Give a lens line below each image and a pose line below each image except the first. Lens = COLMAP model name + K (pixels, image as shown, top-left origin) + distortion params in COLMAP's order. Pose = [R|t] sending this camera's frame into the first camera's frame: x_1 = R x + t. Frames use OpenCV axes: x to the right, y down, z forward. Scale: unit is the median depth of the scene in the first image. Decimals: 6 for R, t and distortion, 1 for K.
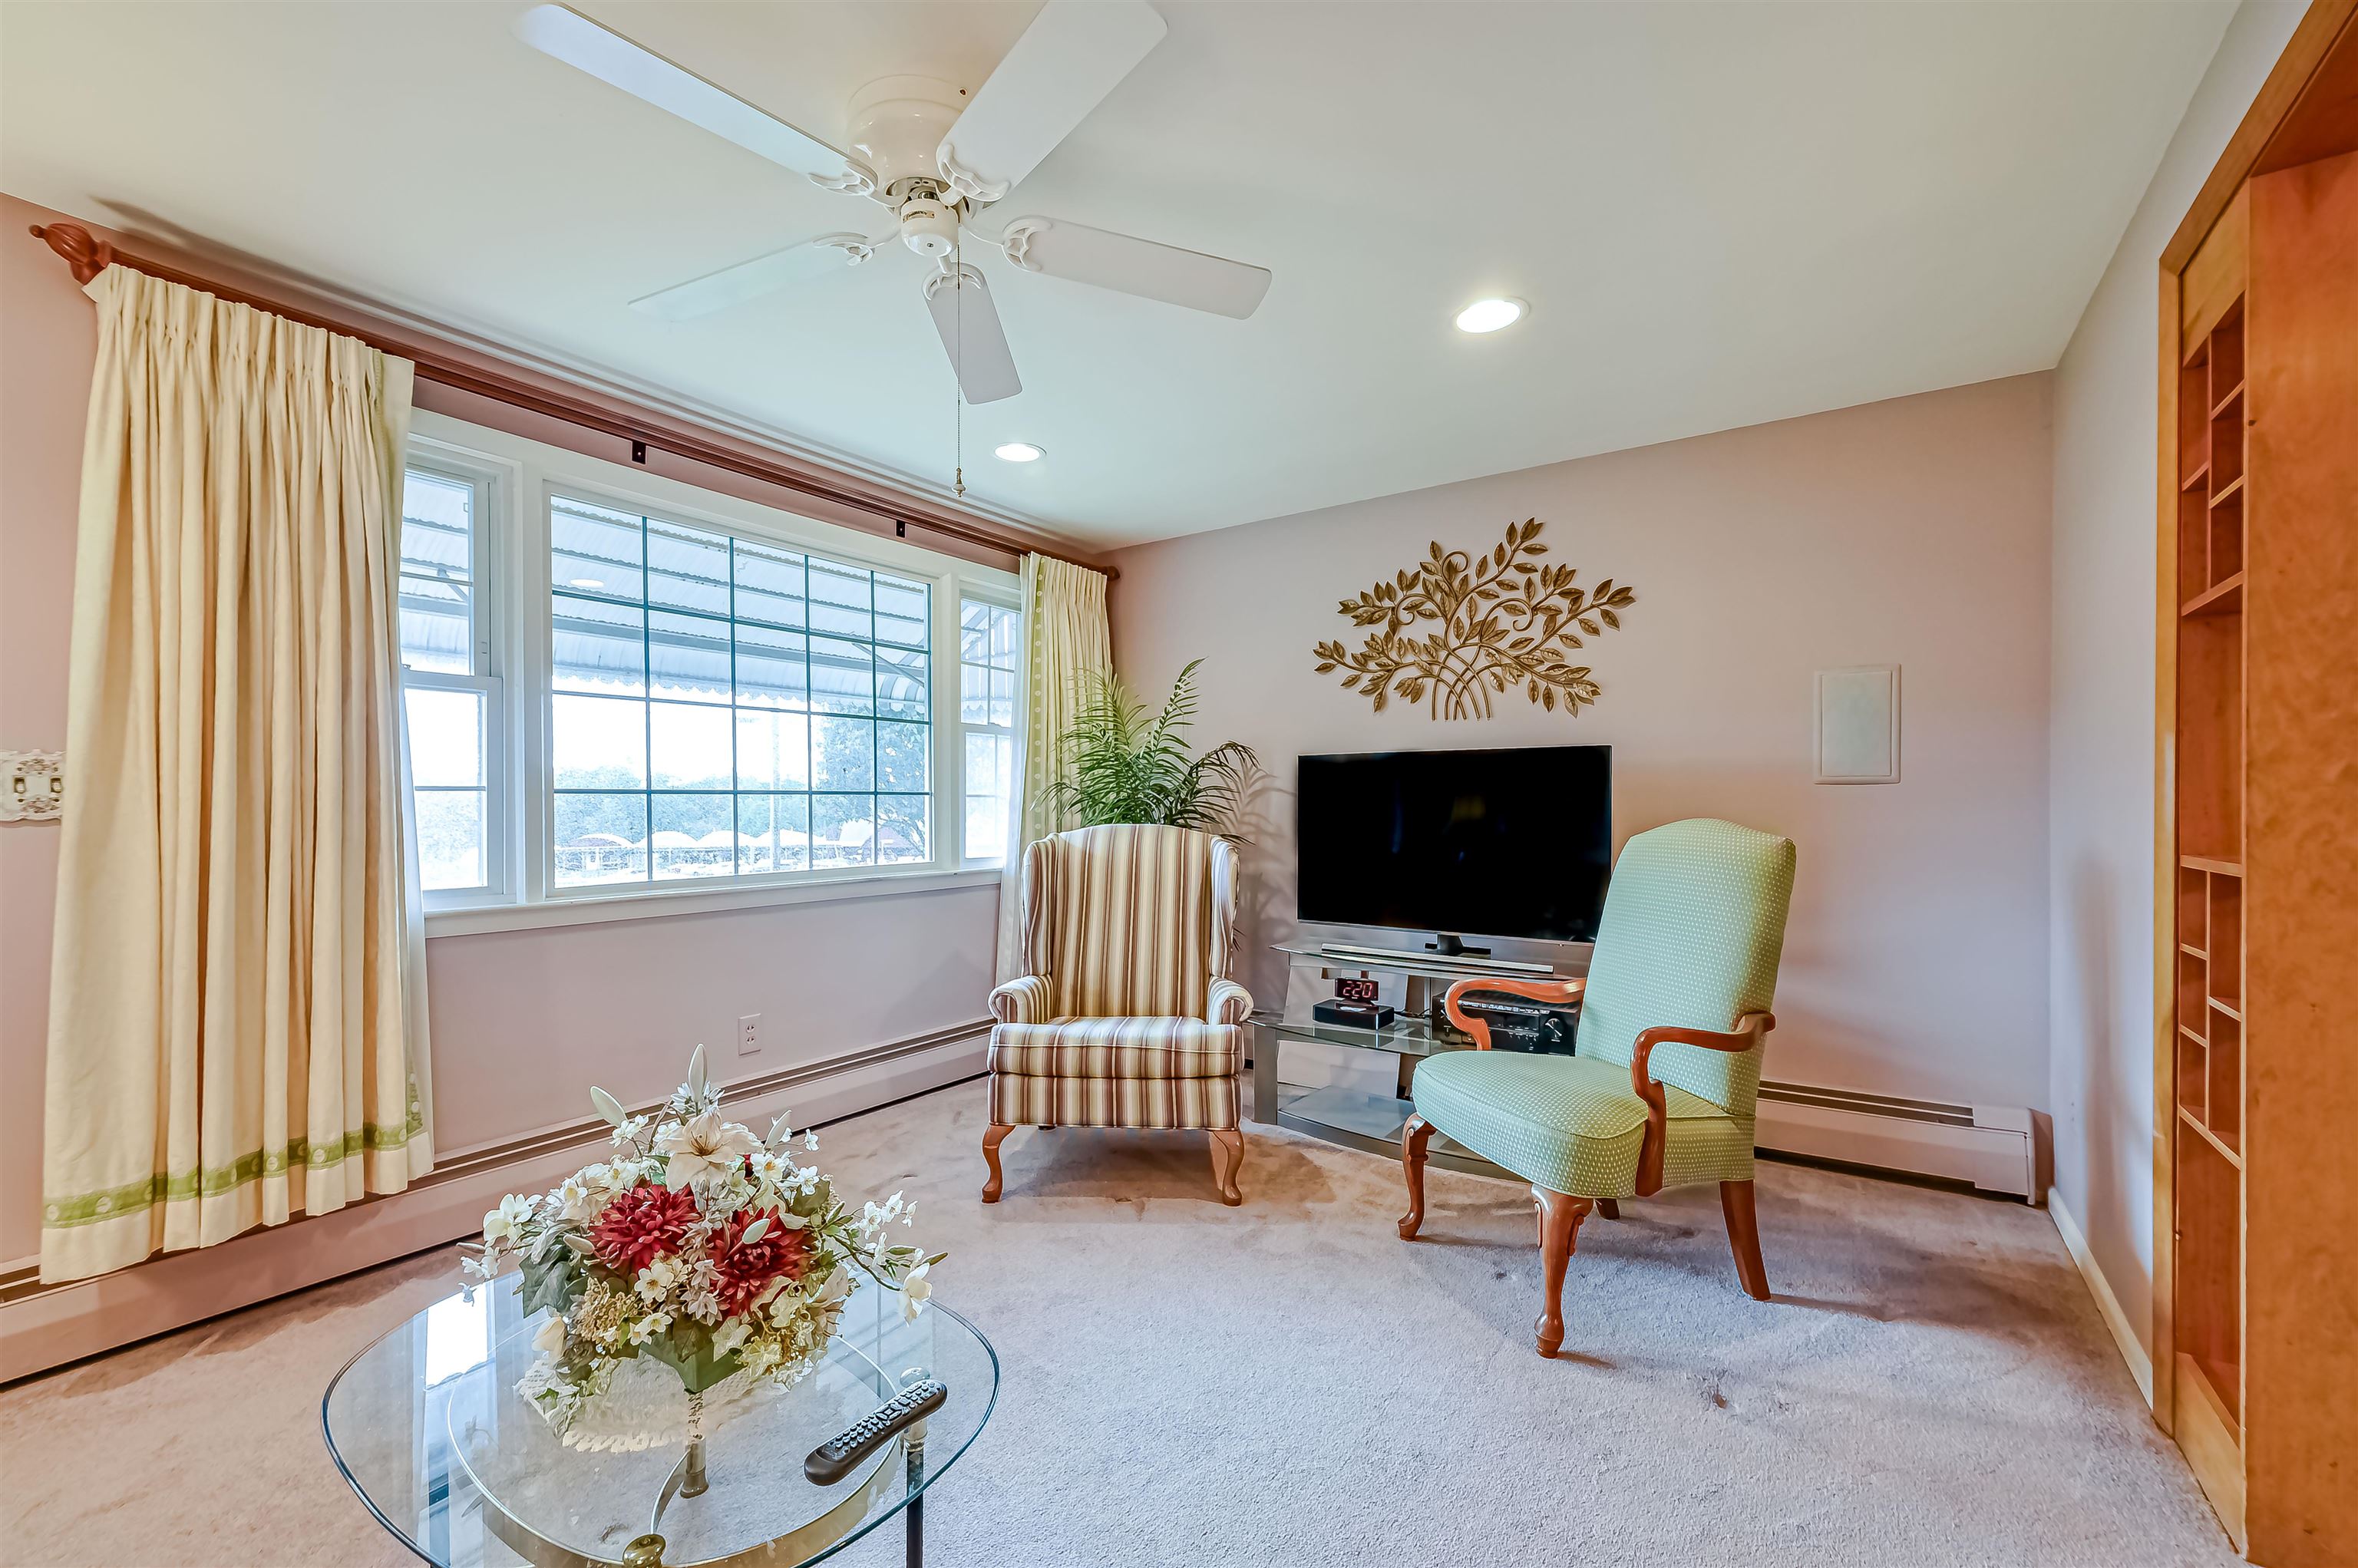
lens RADIAL K [[956.3, 0, 1189.4], [0, 956.3, 802.1], [0, 0, 1]] dist [0.015322, -0.000142]
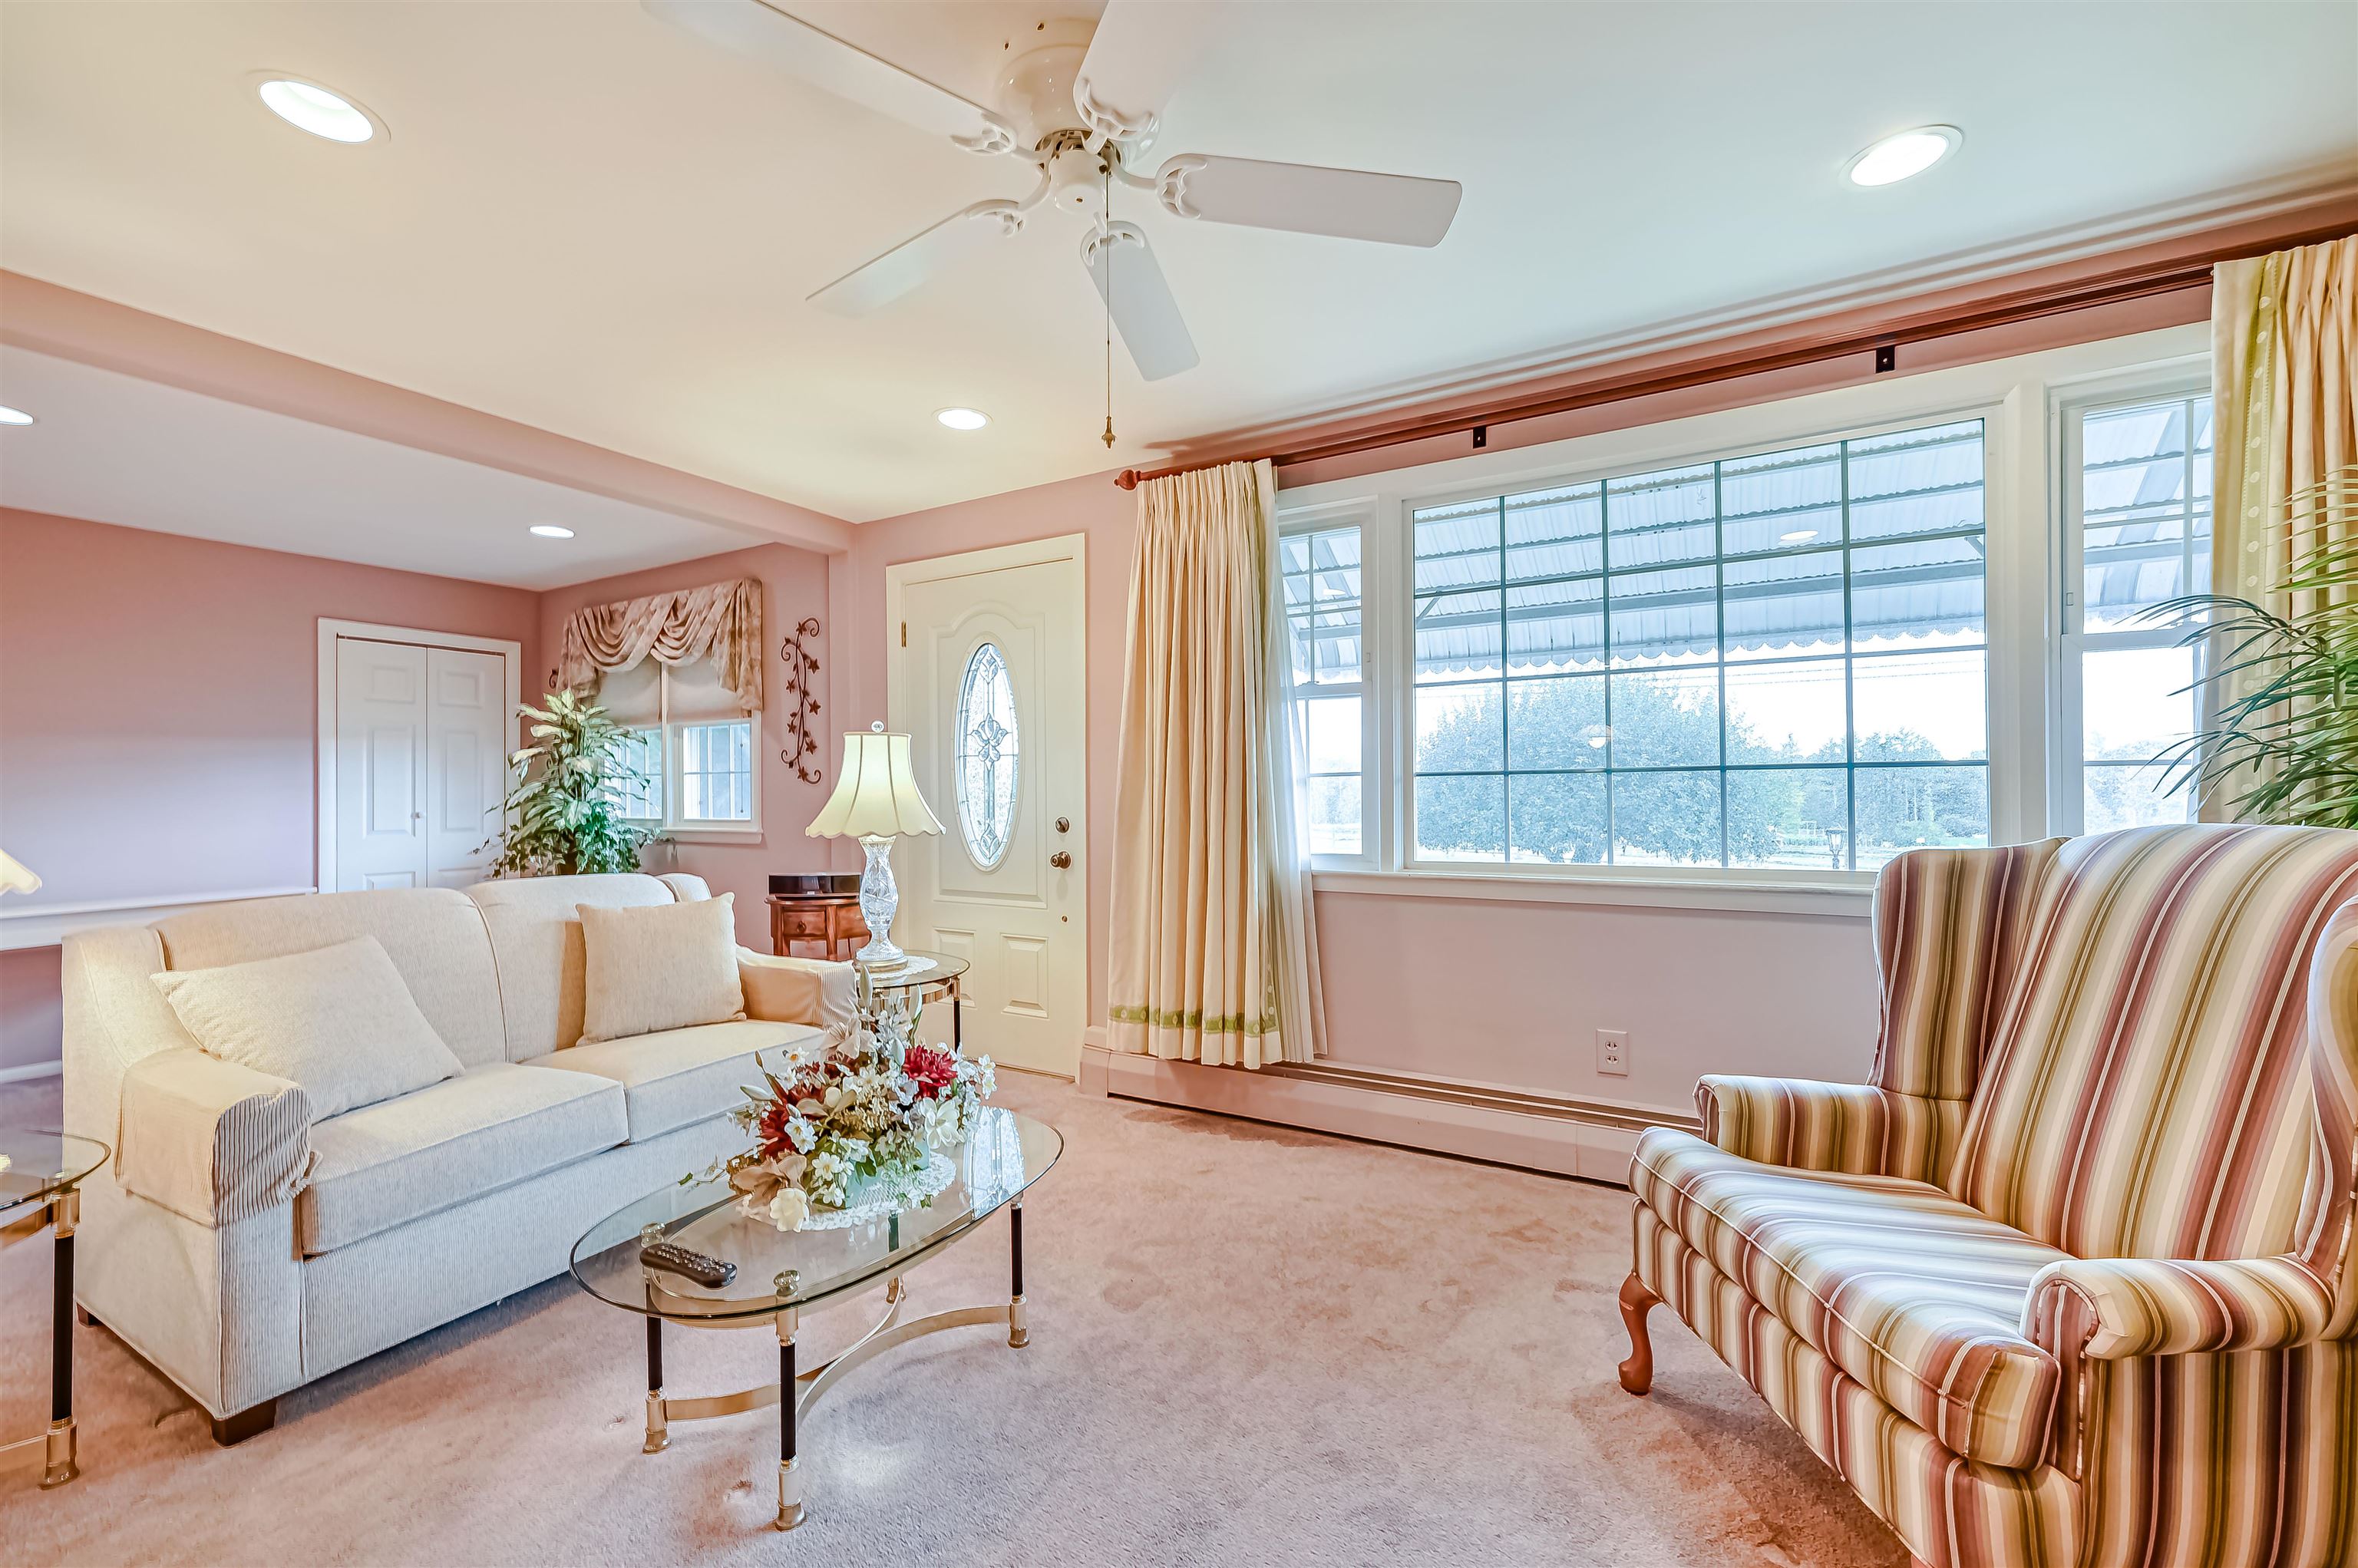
lens RADIAL K [[956.3, 0, 1176.5], [0, 956.3, 782.6], [0, 0, 1]] dist [0.015322, -0.000142]
pose [[0.081613, -0.005606, -0.996648, 0.424956], [0.013011, 0.999905, -0.004559, -0.001021], [0.996579, -0.012596, 0.081678, 0.629480]]
